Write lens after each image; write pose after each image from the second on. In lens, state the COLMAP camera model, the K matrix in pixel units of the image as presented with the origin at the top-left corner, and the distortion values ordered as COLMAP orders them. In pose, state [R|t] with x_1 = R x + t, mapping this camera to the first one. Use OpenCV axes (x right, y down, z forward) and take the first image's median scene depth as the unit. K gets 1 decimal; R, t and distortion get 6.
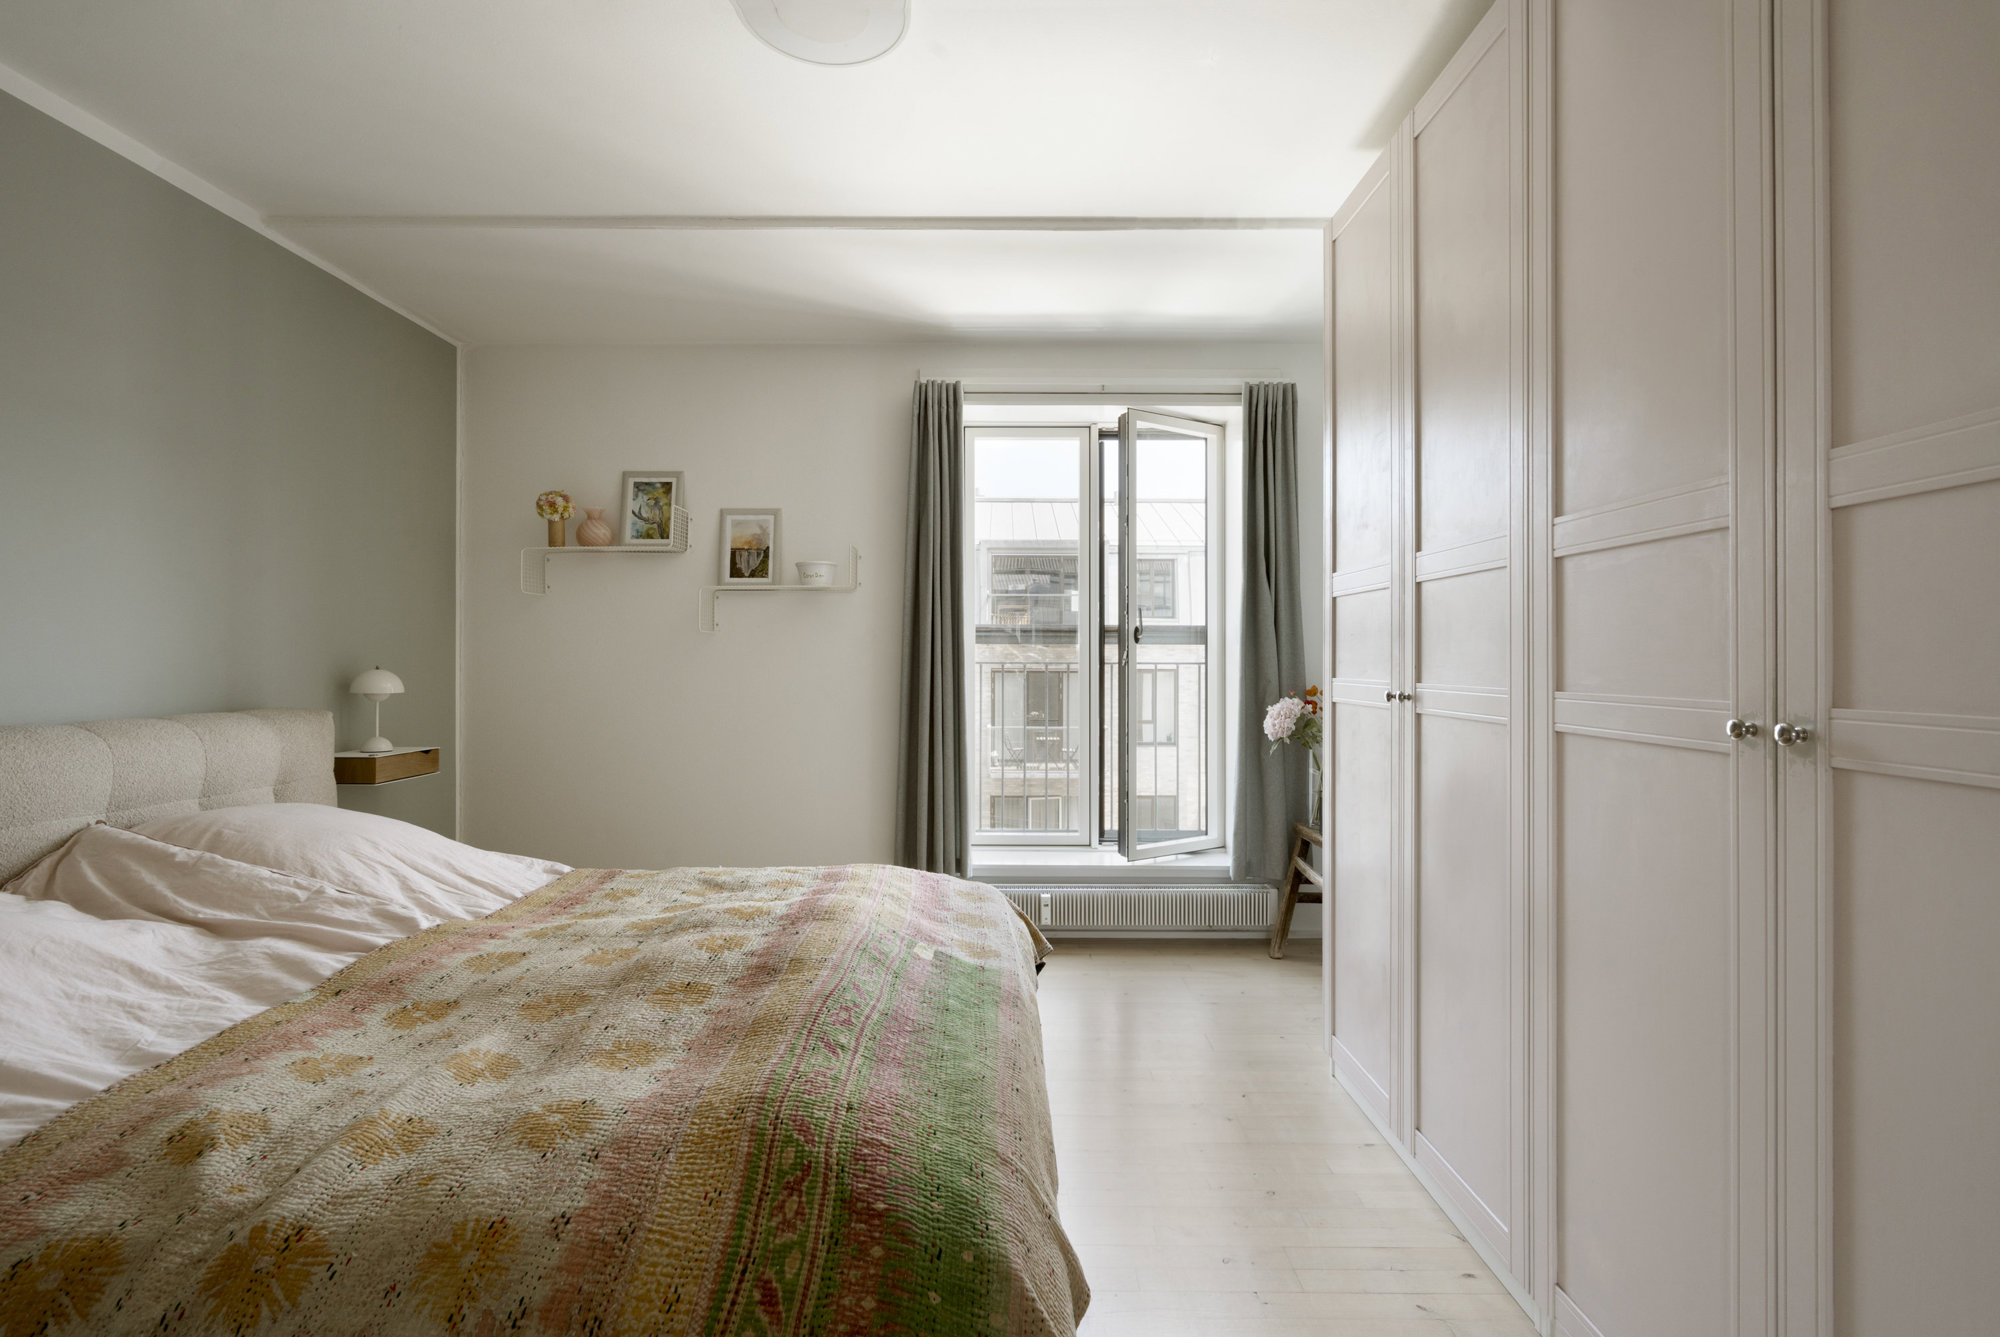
lens RADIAL K [[899.3, 0, 1018.8], [0, 899.3, 658.7], [0, 0, 1]] dist [-0.000070, 0.000436]
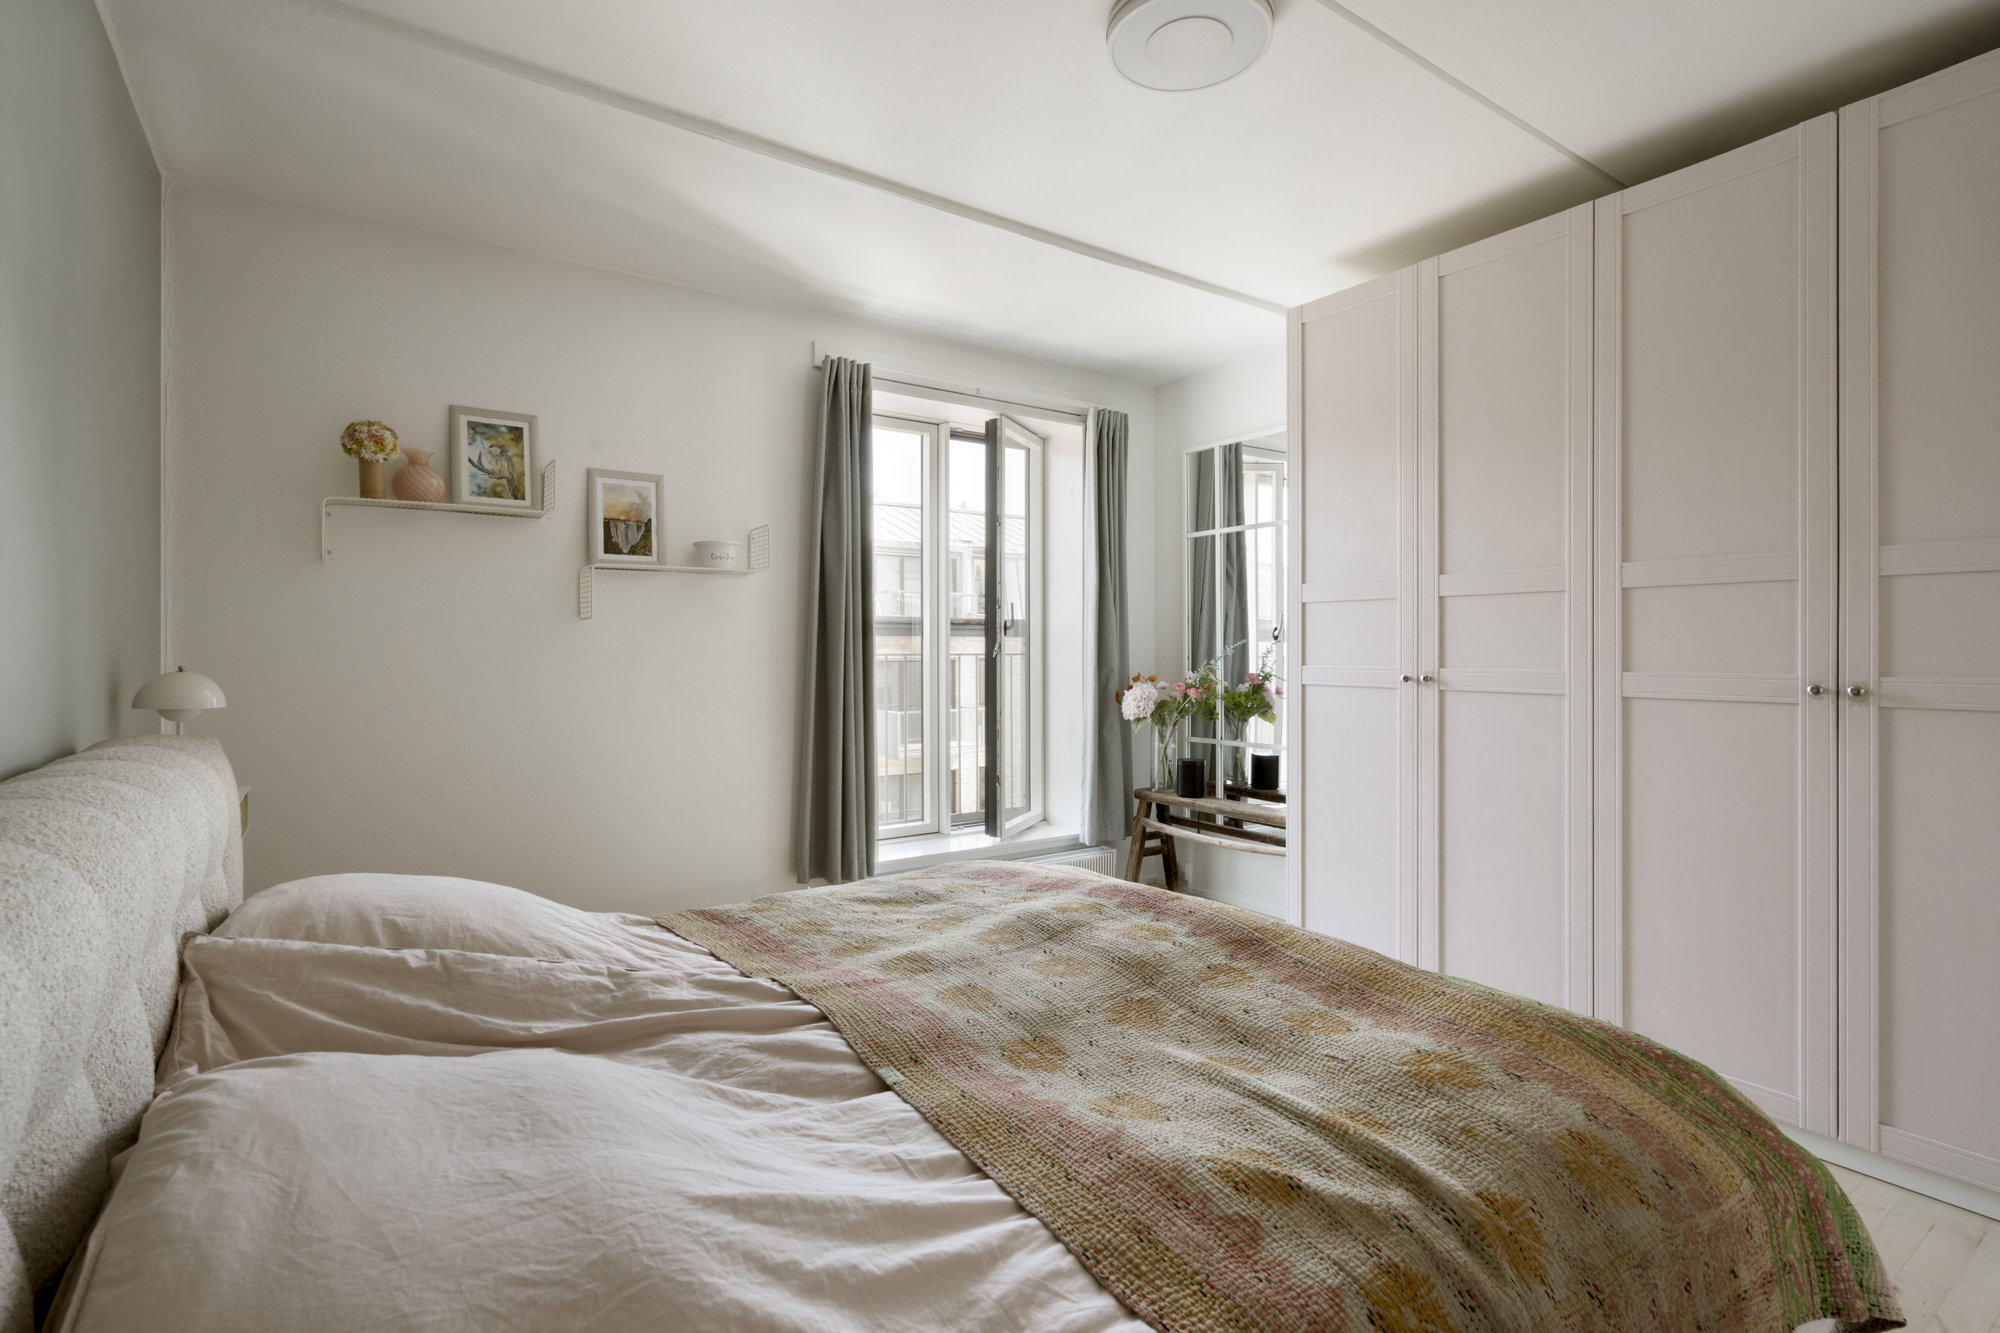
lens RADIAL K [[899.3, 0, 1018.8], [0, 899.3, 656.7], [0, 0, 1]] dist [-0.000070, 0.000436]
pose [[0.832718, -0.007288, 0.553649, -0.465777], [0.001940, 0.999946, 0.010246, -0.003684], [-0.553694, -0.007458, 0.832687, 0.106747]]
